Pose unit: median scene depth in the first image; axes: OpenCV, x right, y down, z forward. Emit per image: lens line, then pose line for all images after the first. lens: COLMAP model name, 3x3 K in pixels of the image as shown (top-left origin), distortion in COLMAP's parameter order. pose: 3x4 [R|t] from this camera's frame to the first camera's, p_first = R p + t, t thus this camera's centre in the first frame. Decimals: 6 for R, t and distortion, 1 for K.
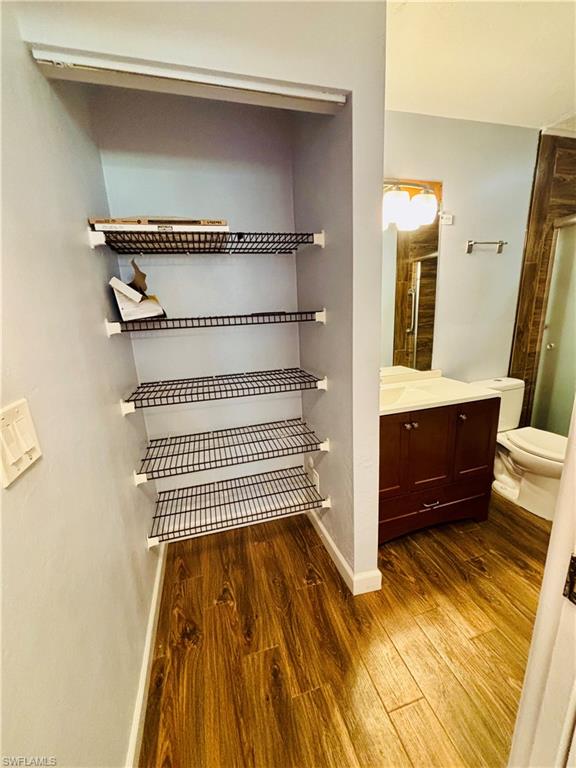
lens RADIAL K [[309.3, 0, 290.7], [0, 309.3, 382.4], [0, 0, 1]] dist [-0.000344, -0.000019]
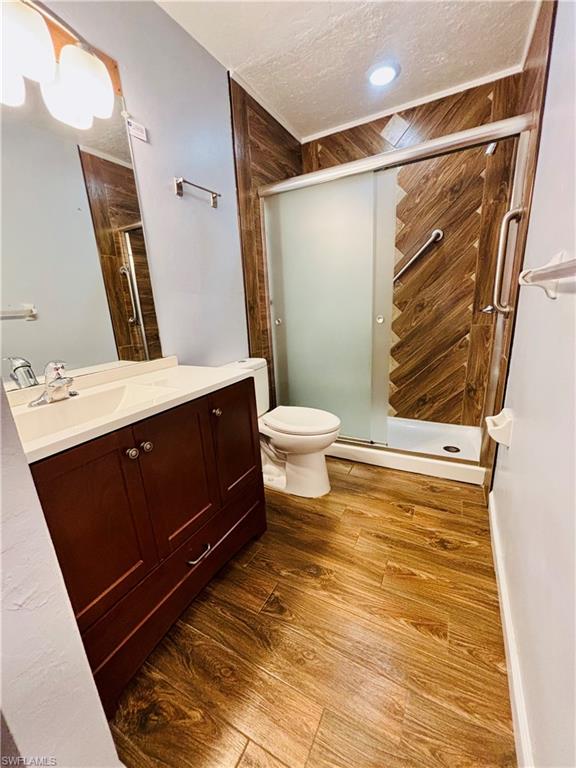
lens RADIAL K [[309.3, 0, 288.1], [0, 309.3, 385.0], [0, 0, 1]] dist [-0.000344, -0.000019]
pose [[0.704407, -0.171960, 0.688651, 0.158074], [0.183295, 0.981371, 0.057566, 0.032498], [-0.685722, 0.085676, 0.722804, 0.300236]]
